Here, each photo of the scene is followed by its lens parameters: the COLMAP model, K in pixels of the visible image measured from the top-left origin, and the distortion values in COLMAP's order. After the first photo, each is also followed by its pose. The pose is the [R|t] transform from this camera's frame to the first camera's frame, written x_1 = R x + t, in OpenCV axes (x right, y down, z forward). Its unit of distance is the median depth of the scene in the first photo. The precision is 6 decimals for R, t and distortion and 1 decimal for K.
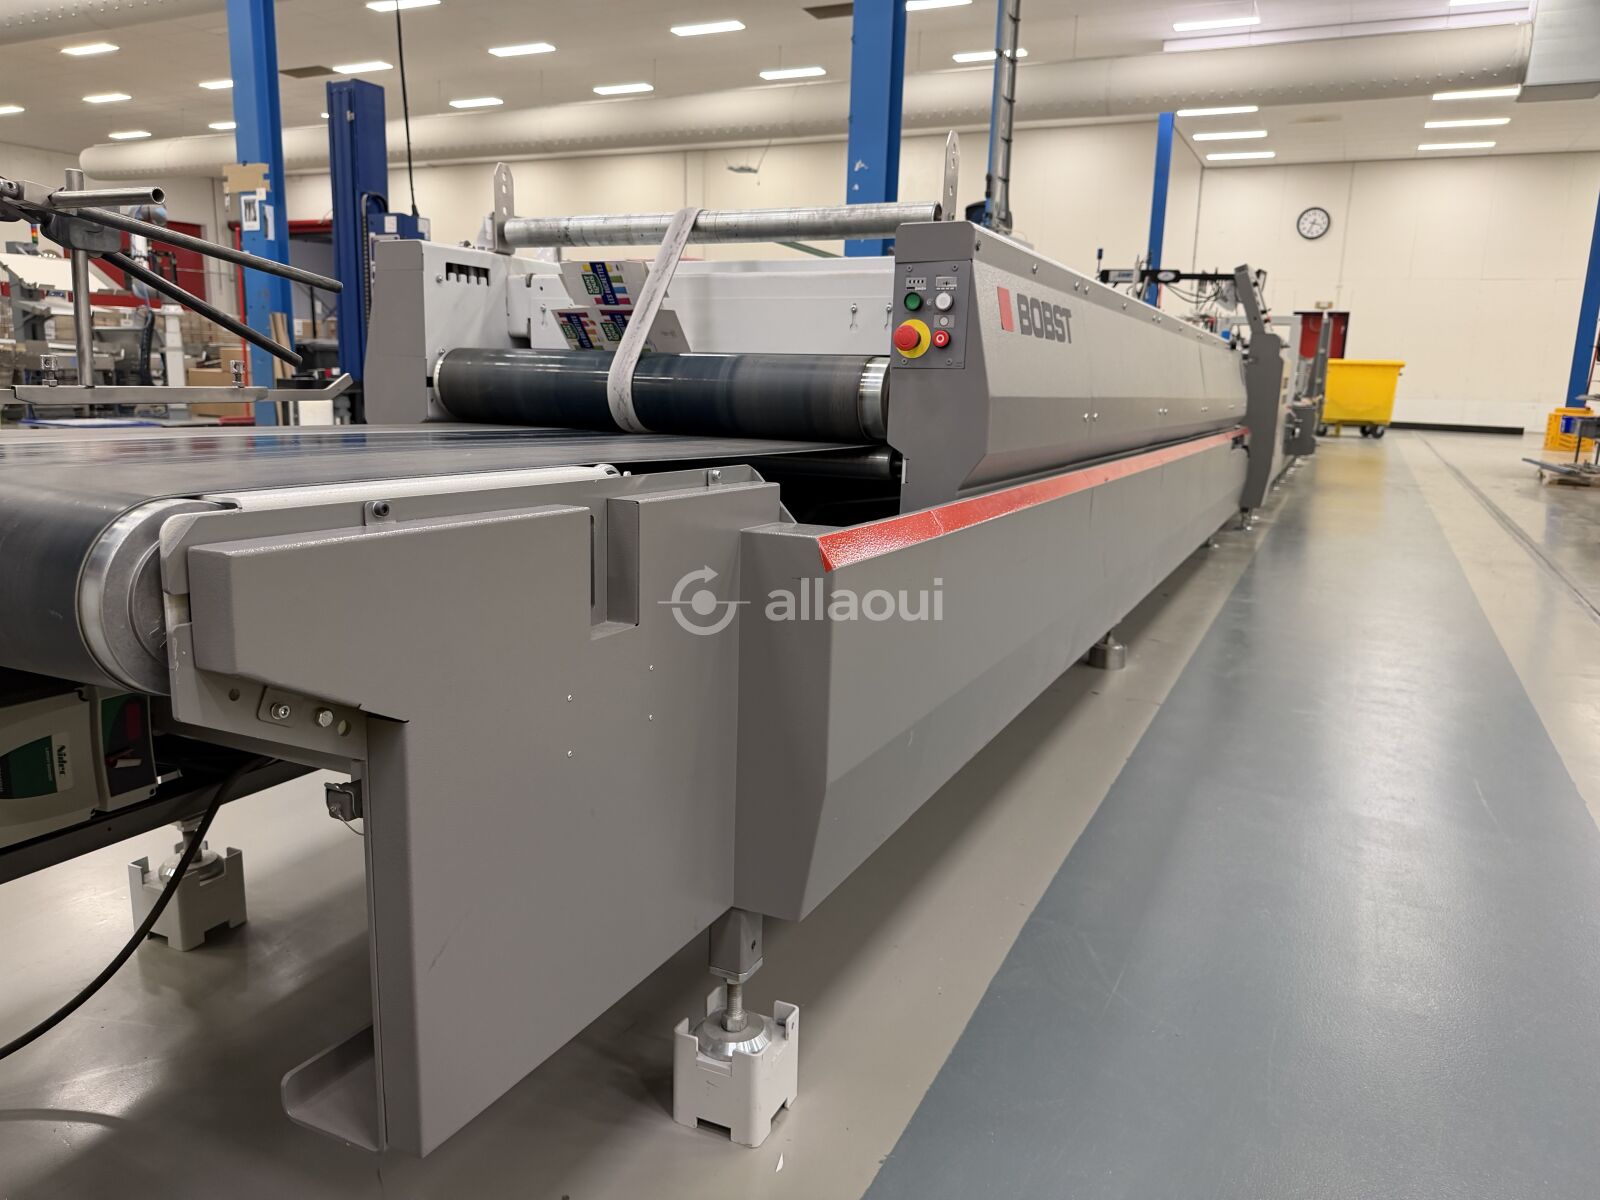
lens RADIAL K [[1135.4, 0, 814.2], [0, 1135.4, 621.7], [0, 0, 1]] dist [0.042155, -0.056857]
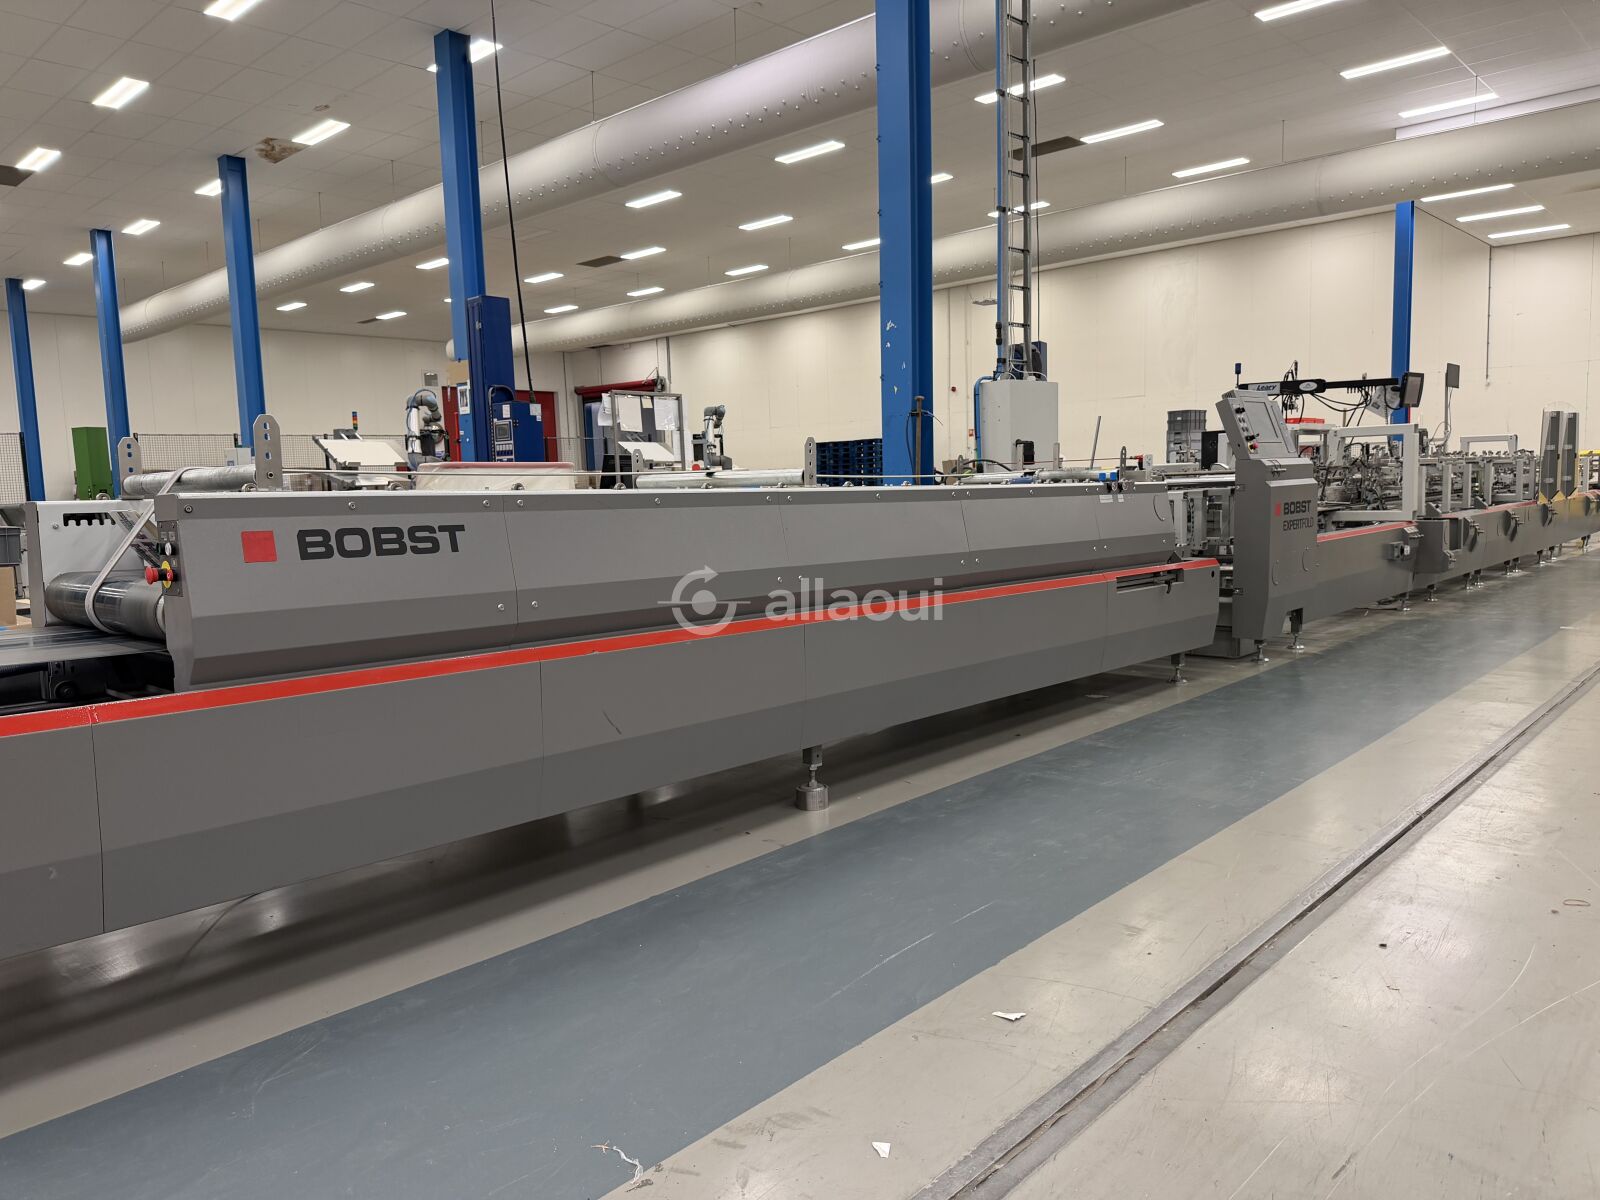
lens RADIAL K [[1135.4, 0, 819.5], [0, 1135.4, 634.5], [0, 0, 1]] dist [0.042155, -0.056857]
pose [[0.951000, -0.013413, -0.308901, 0.213550], [-0.012953, 0.996453, -0.083145, -0.013427], [0.308921, 0.083072, 0.947453, -0.006891]]
